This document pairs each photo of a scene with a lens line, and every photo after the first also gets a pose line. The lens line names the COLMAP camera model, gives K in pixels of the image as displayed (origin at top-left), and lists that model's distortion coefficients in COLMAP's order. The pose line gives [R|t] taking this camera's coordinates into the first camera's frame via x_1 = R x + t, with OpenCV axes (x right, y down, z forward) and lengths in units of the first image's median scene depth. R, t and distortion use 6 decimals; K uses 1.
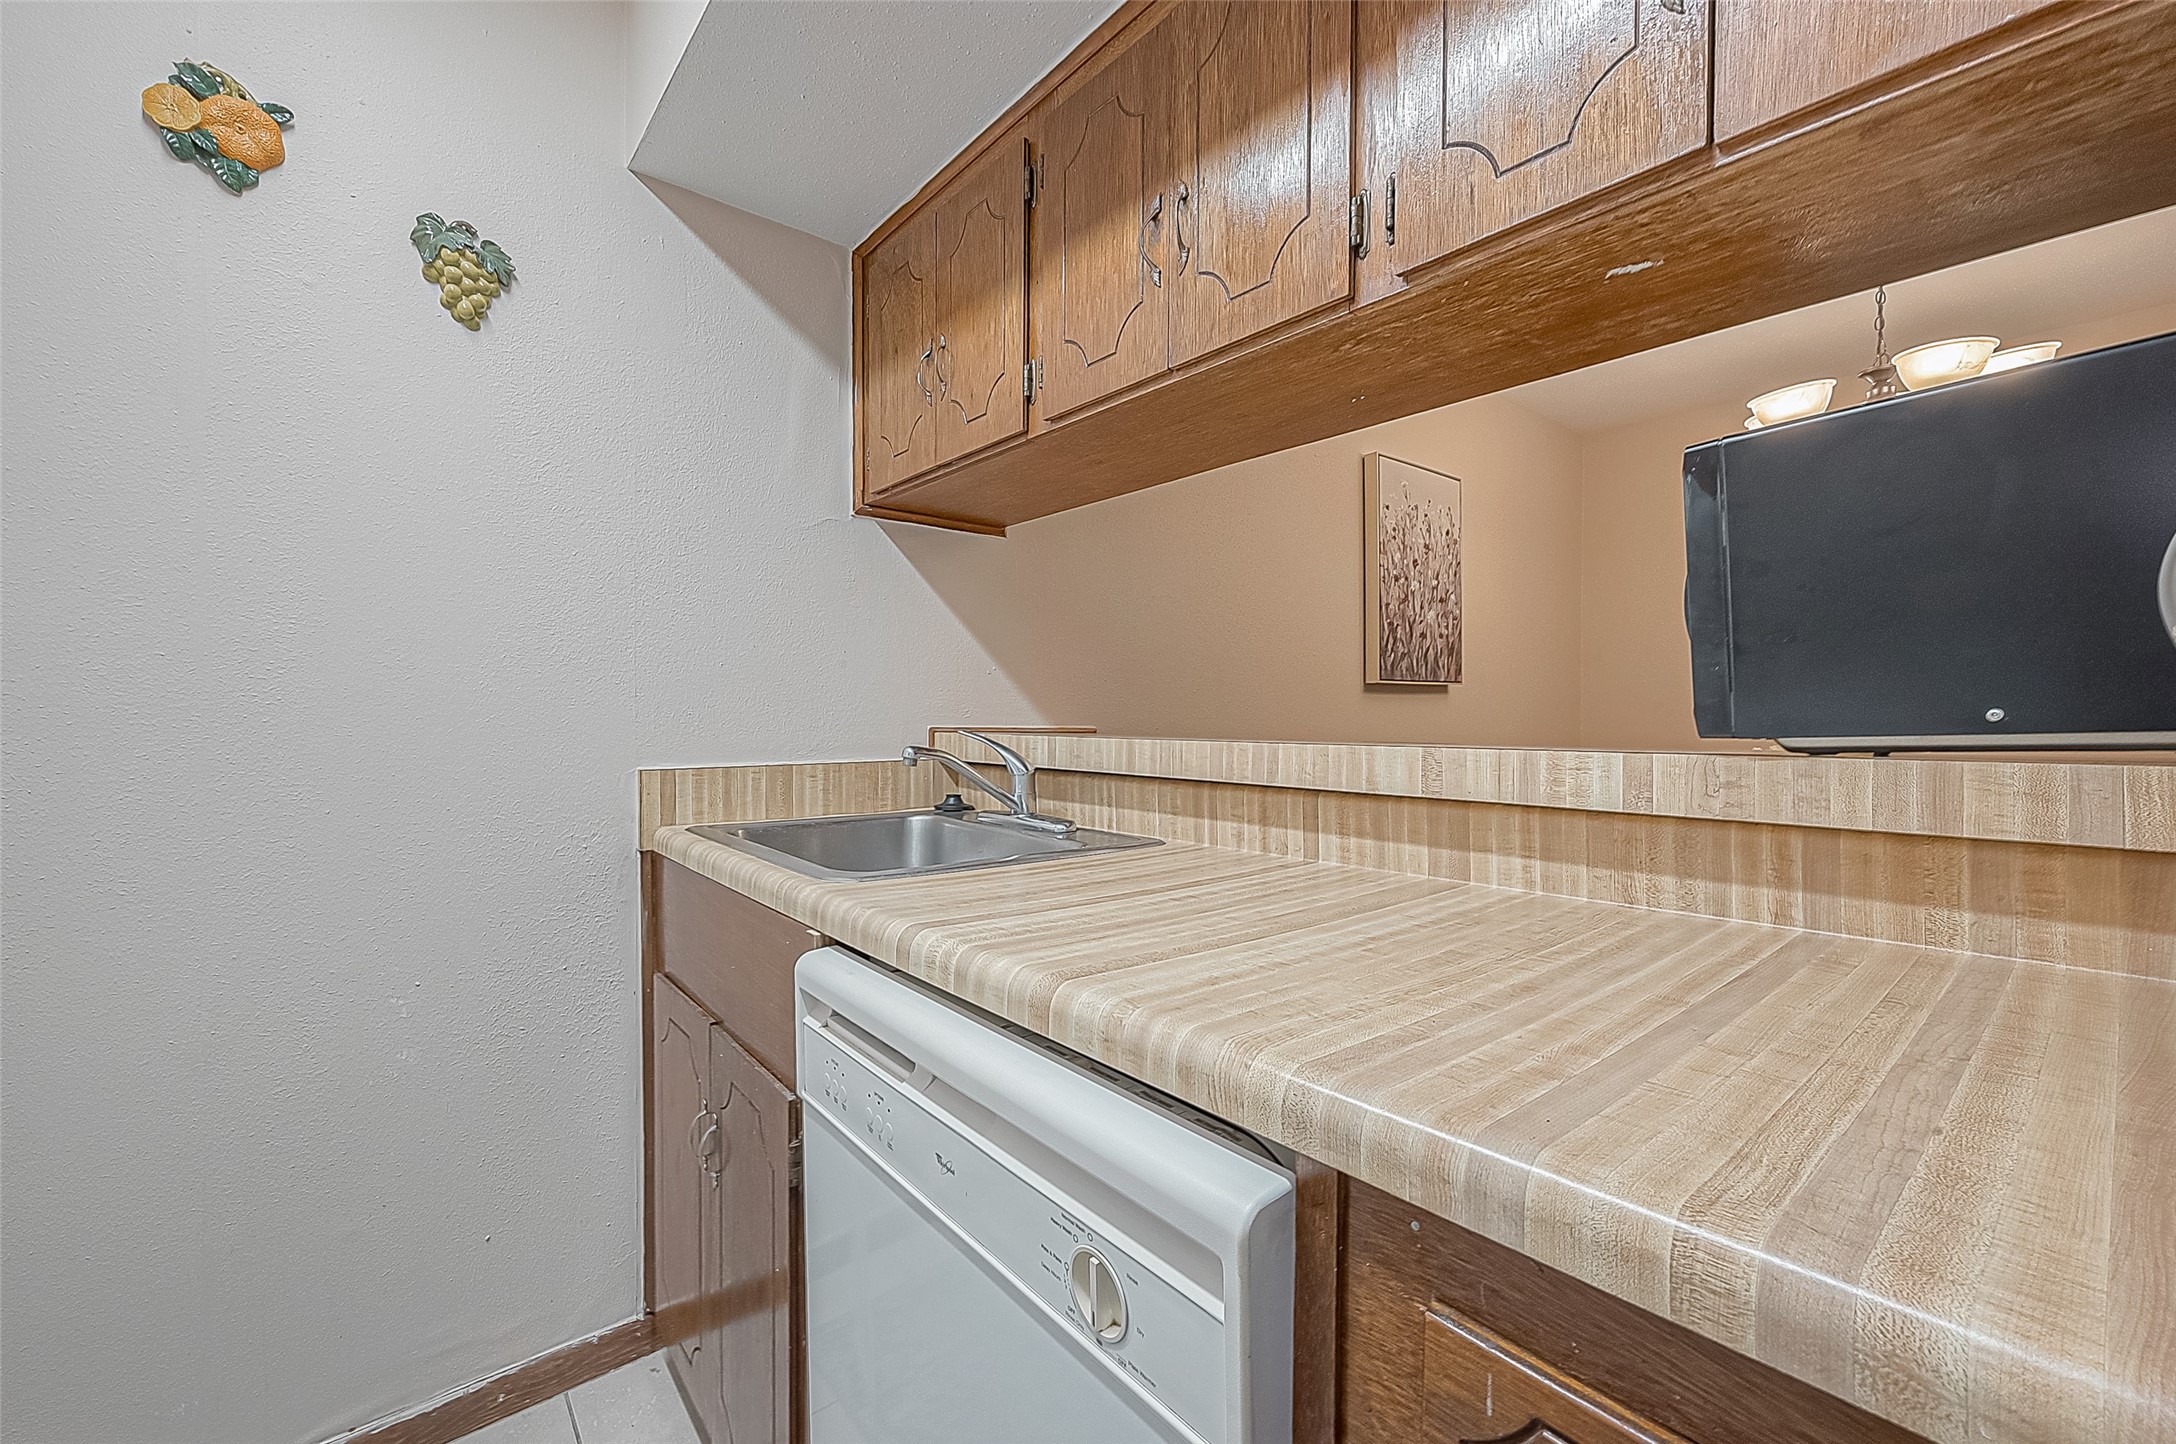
lens RADIAL K [[878.0, 0, 1102.0], [0, 878.0, 724.6], [0, 0, 1]] dist [-0.002588, 0.000291]
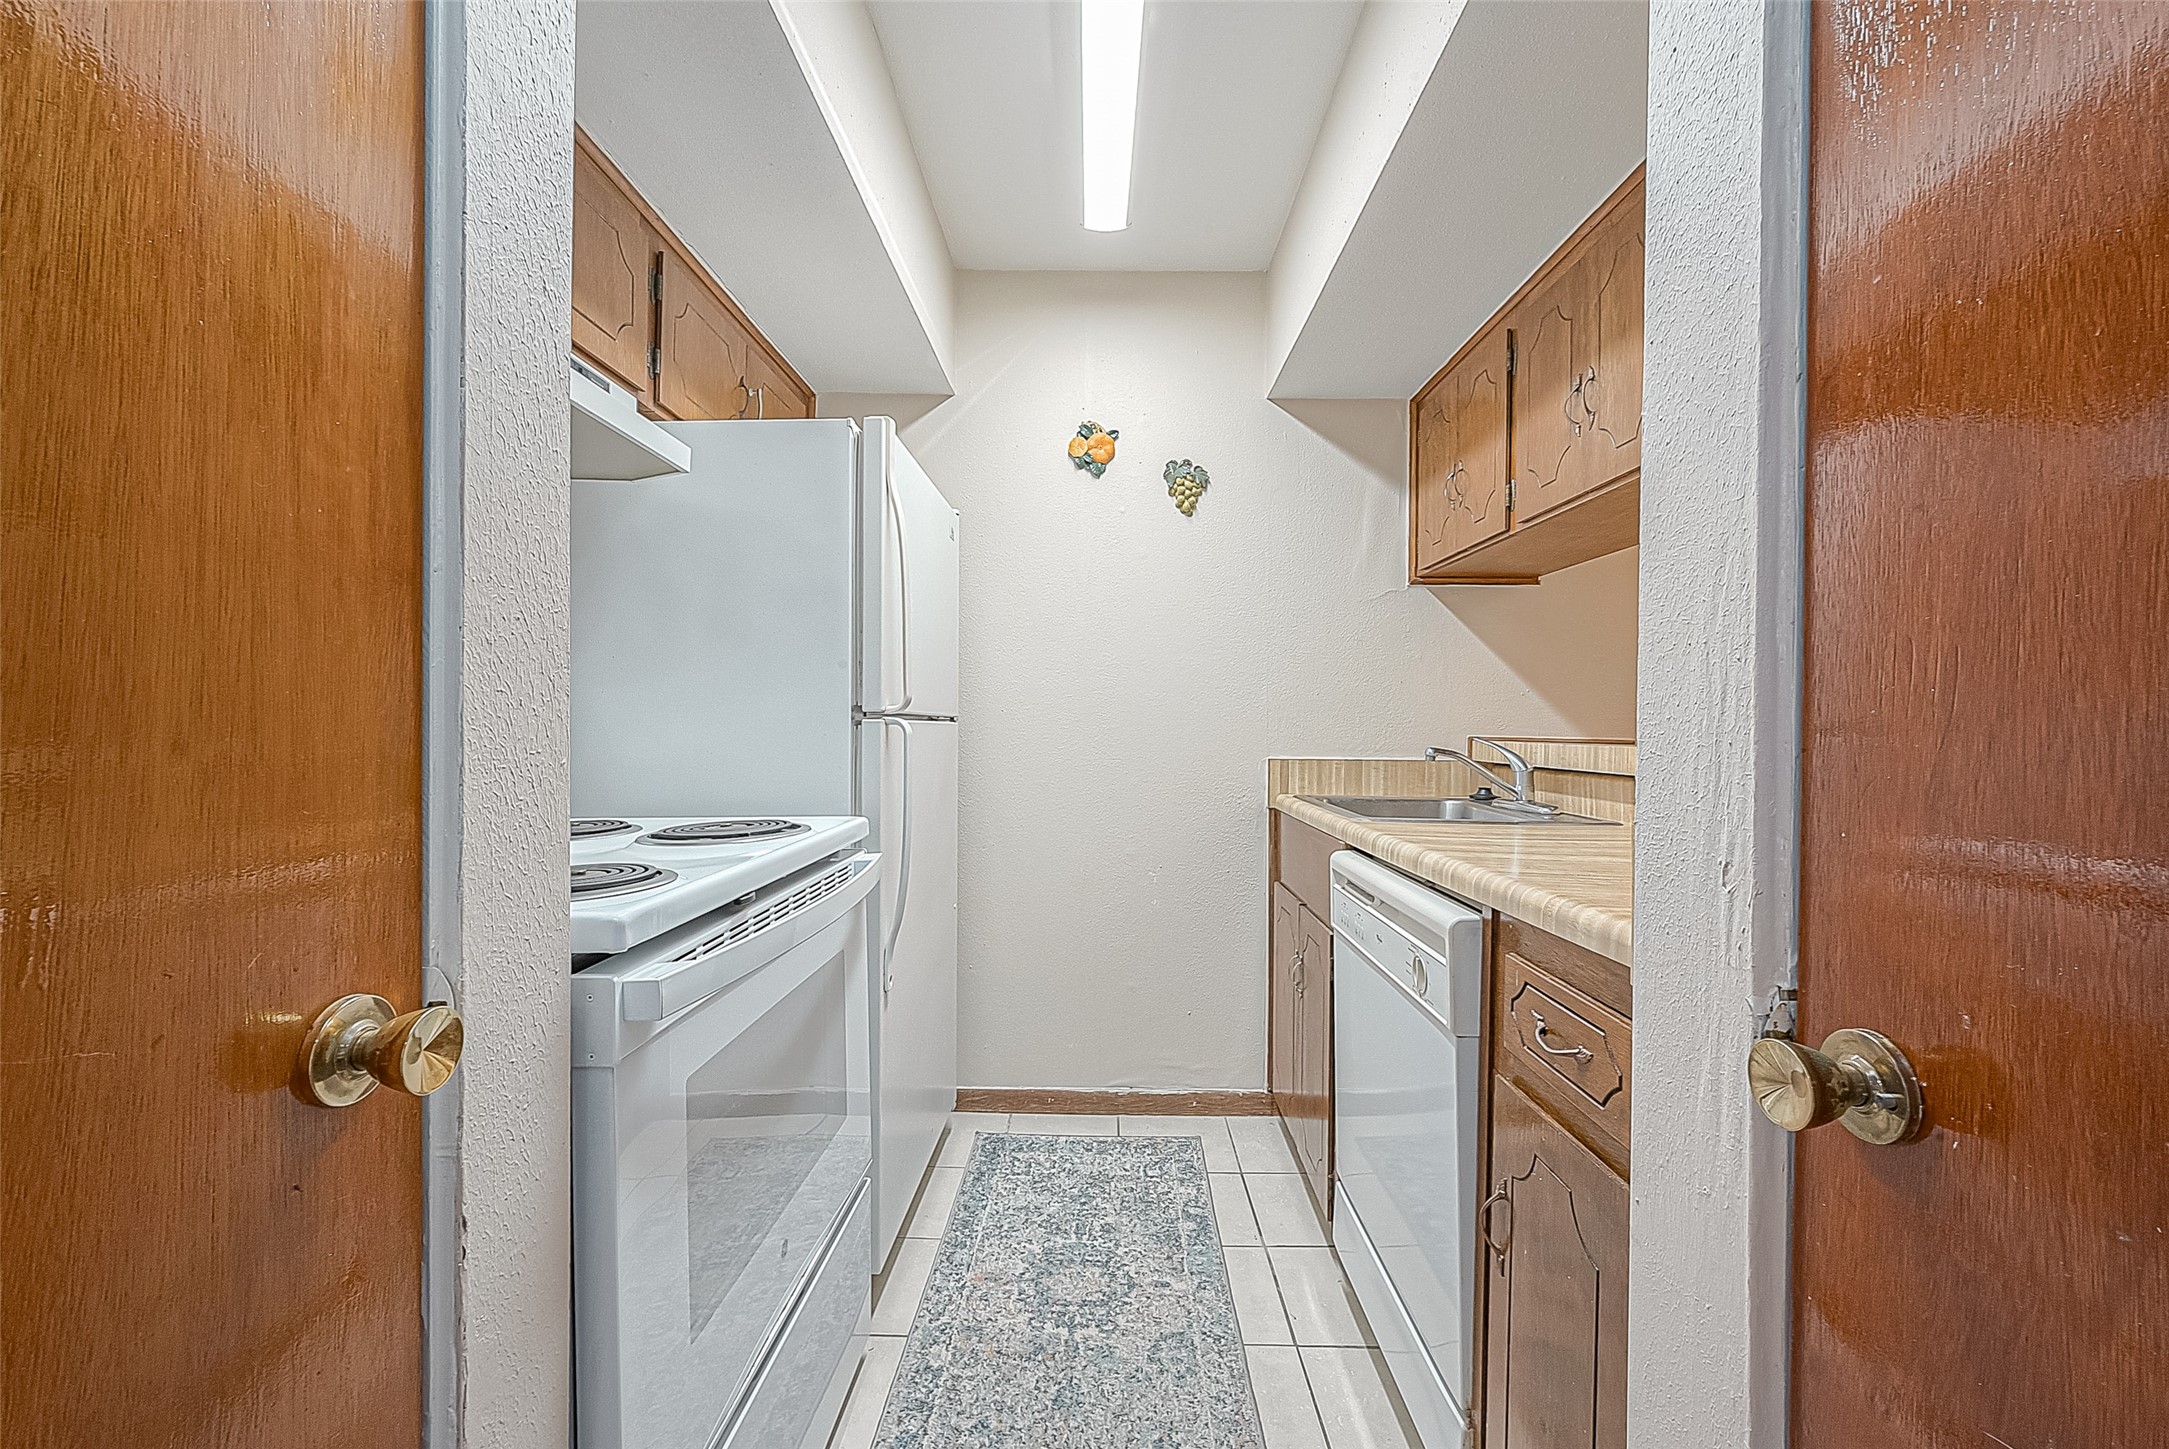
lens RADIAL K [[867.4, 0, 1083.4], [0, 867.4, 726.7], [0, 0, 1]] dist [0.001749, -0.000011]
pose [[0.749003, 0.005229, -0.662546, 0.327699], [-0.015111, 0.999844, -0.009192, 0.012277], [0.662395, 0.016896, 0.748965, -0.509261]]
